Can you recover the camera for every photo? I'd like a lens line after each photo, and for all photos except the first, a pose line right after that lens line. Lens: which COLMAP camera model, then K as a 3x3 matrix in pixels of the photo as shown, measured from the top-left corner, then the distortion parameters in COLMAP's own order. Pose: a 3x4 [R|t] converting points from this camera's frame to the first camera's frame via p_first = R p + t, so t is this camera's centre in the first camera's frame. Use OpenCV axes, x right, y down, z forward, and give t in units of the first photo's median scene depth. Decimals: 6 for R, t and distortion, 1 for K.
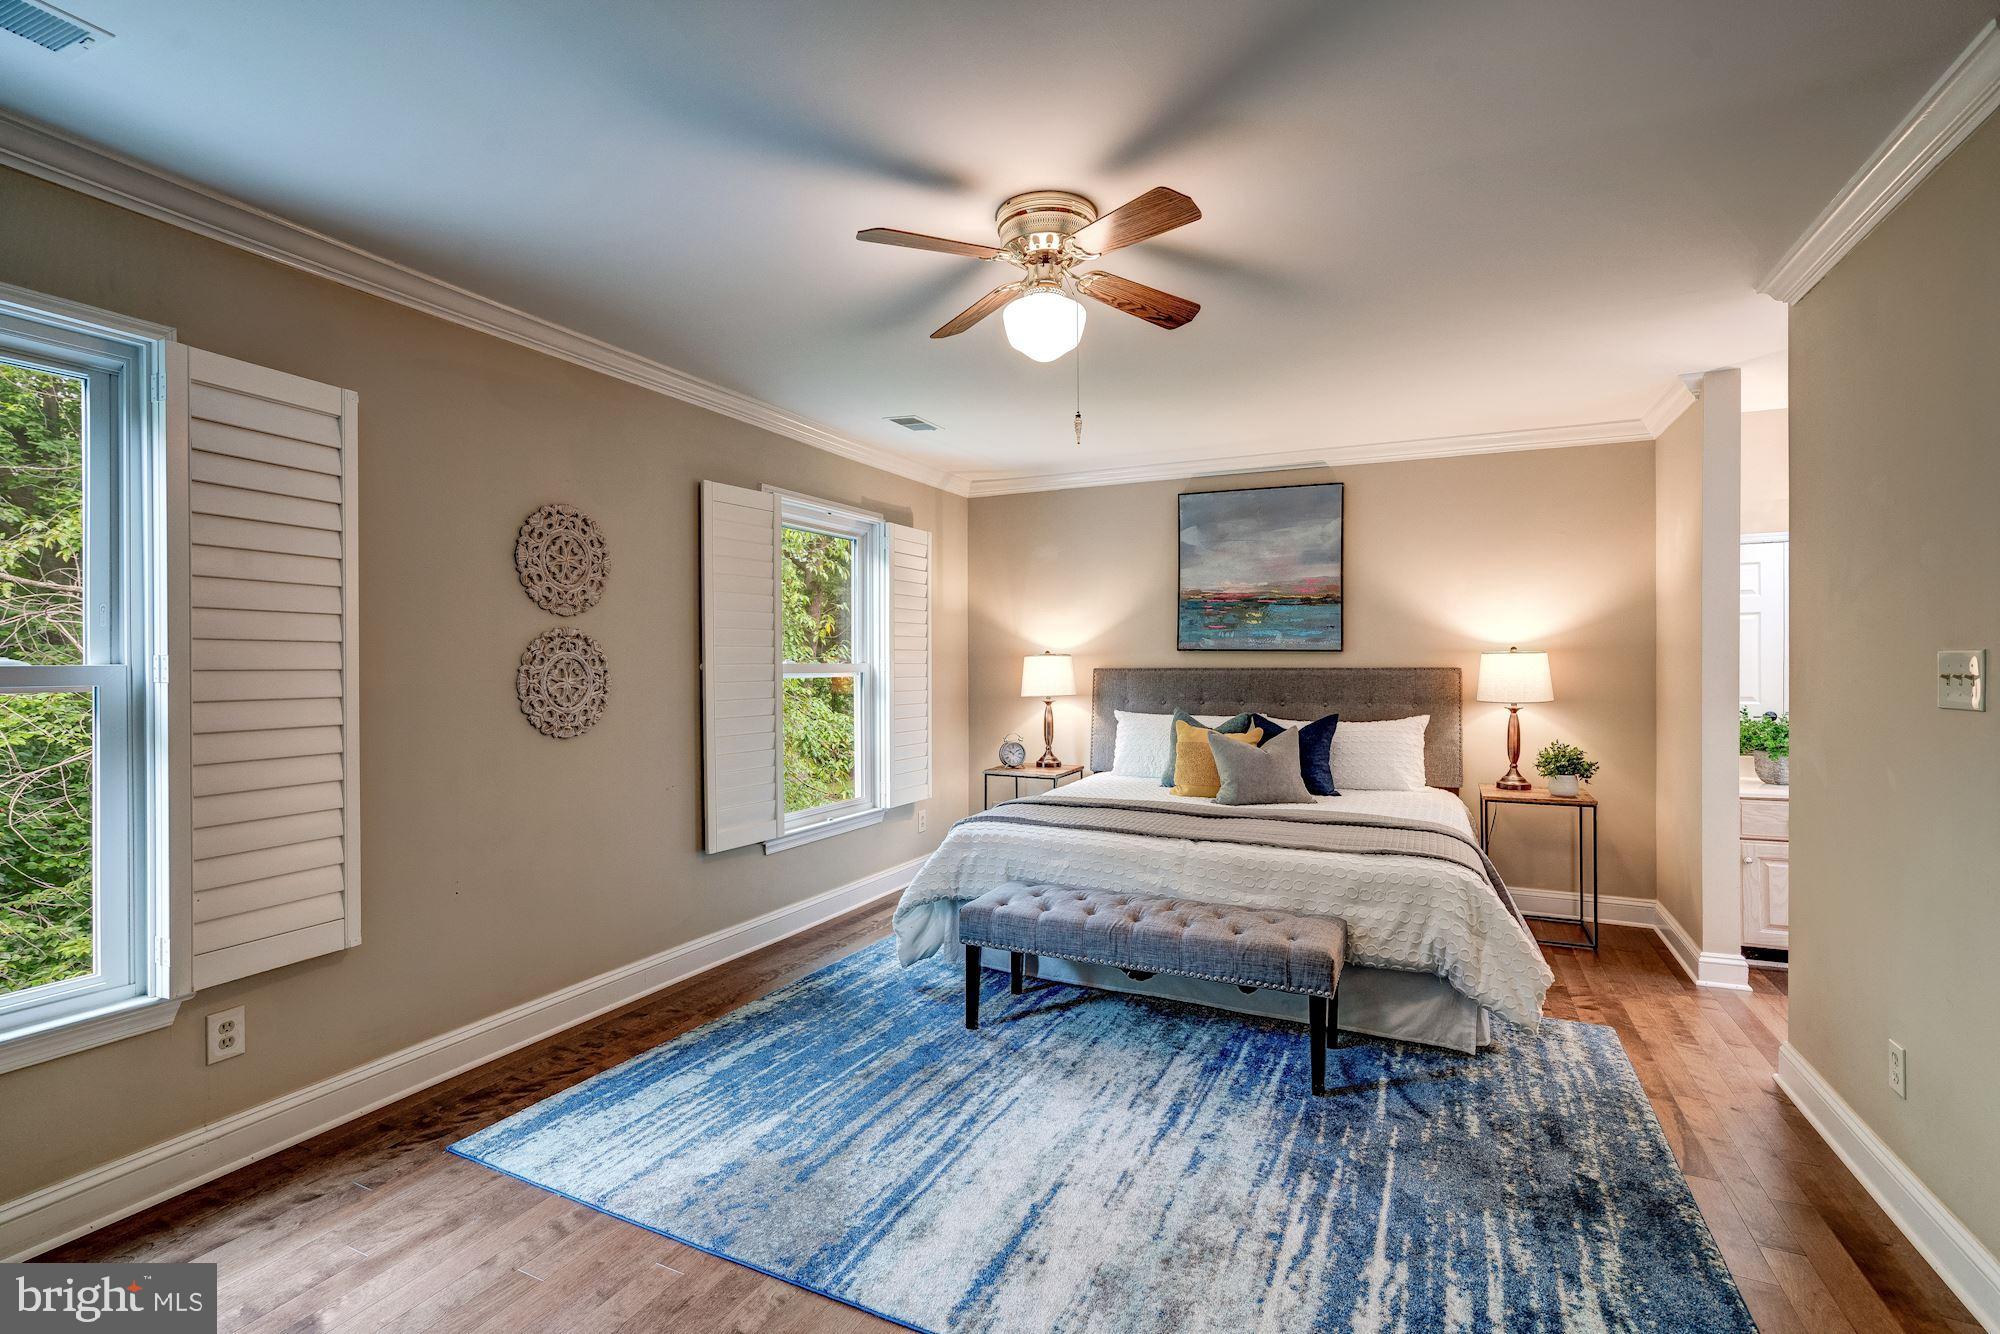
lens RADIAL K [[912.7, 0, 1000.0], [0, 912.7, 667.0], [0, 0, 1]] dist [-0.060903, 0.037917]
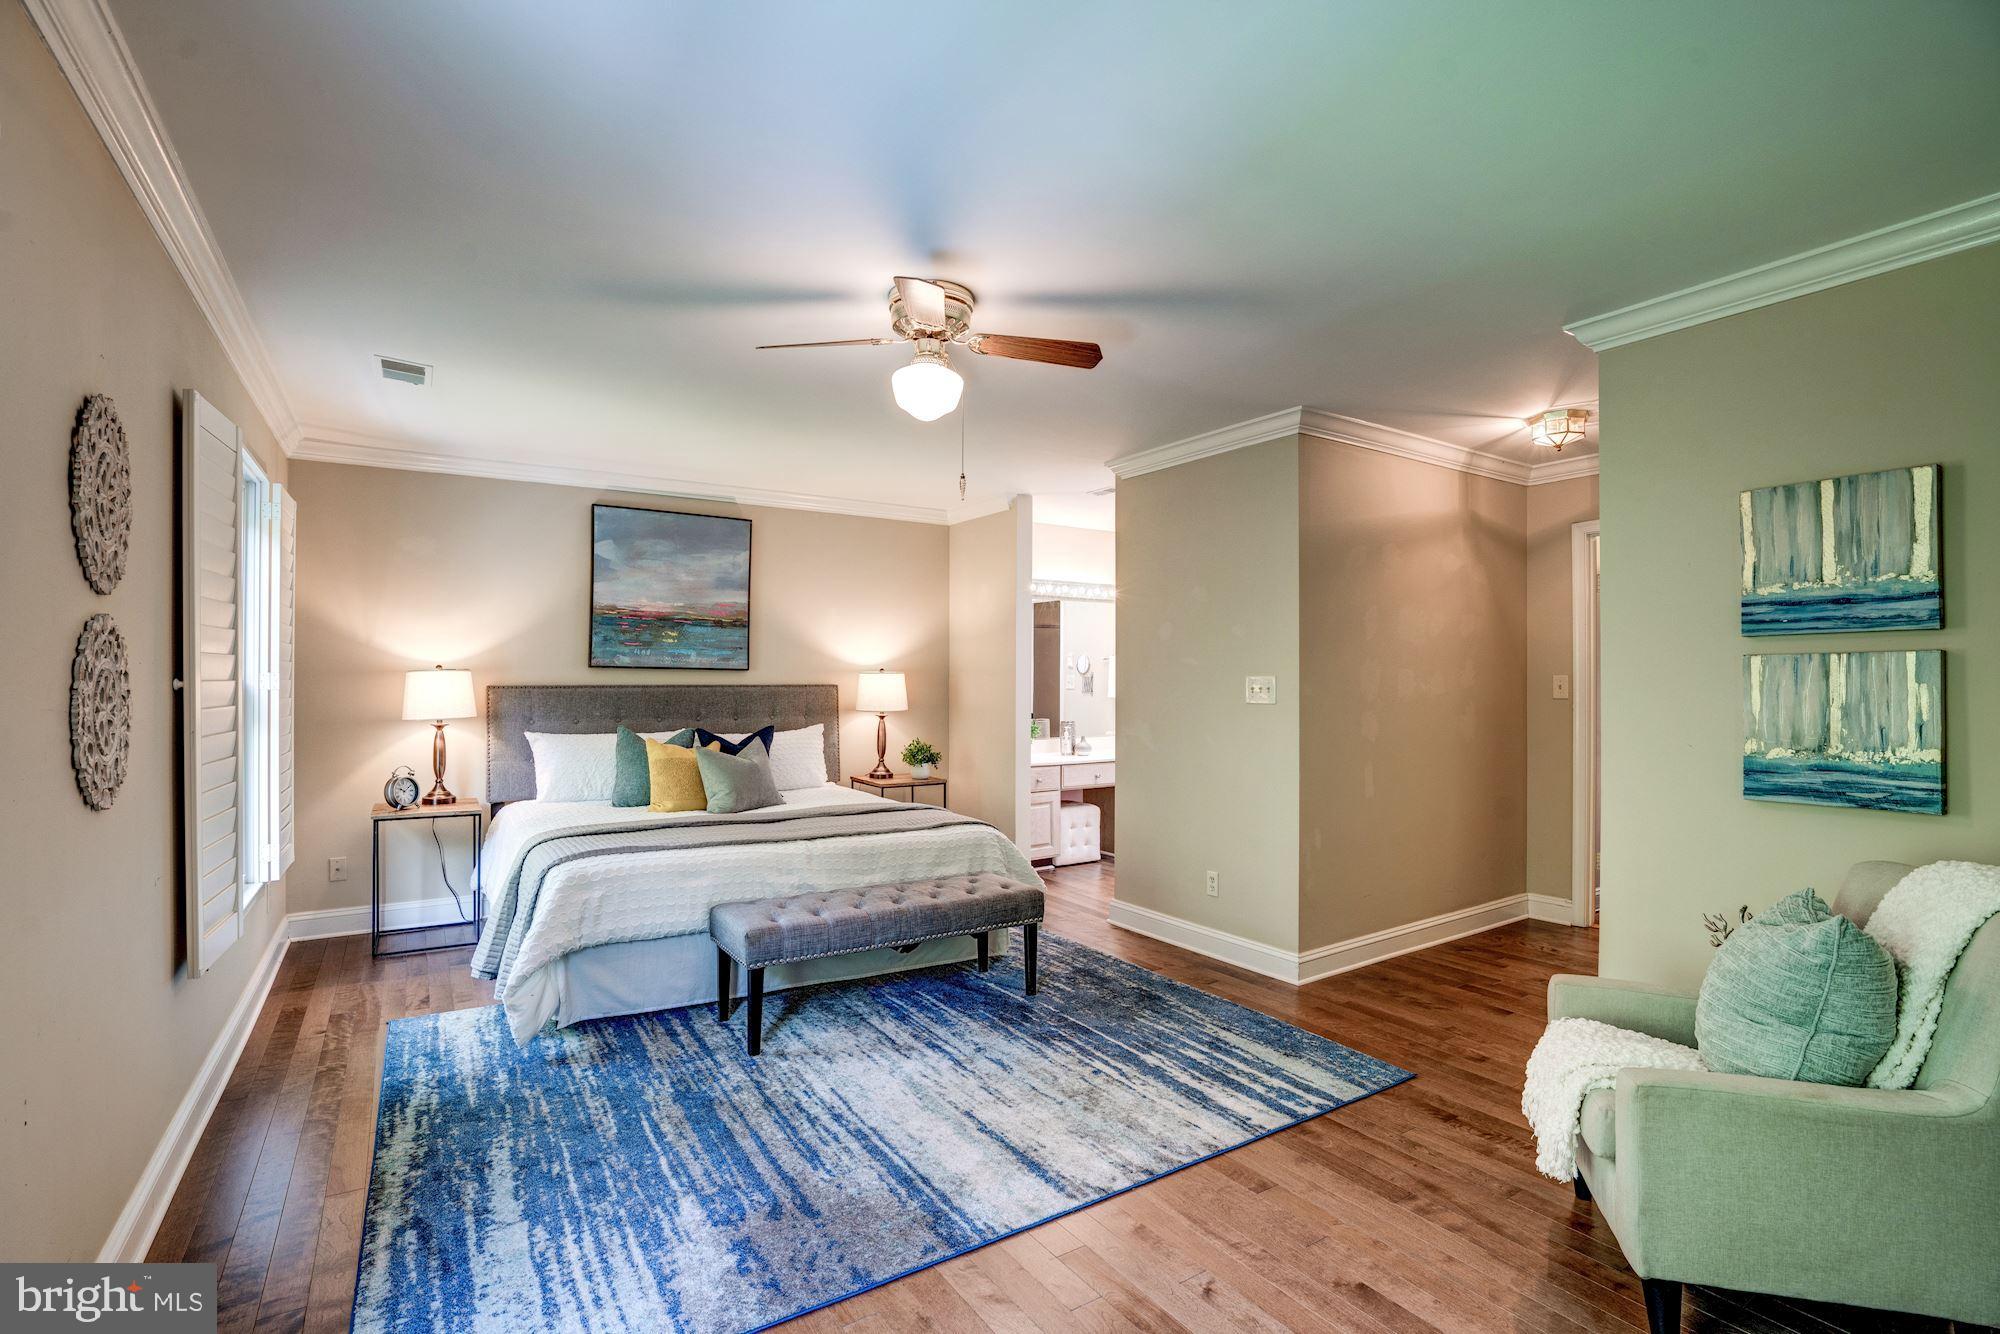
lens RADIAL K [[920.3, 0, 997.3], [0, 920.3, 682.1], [0, 0, 1]] dist [-0.064555, 0.026177]
pose [[0.516607, 0.001956, 0.856220, -0.593413], [-0.000282, 0.999998, -0.002114, -0.000291], [-0.856222, 0.000851, 0.516607, 0.205922]]
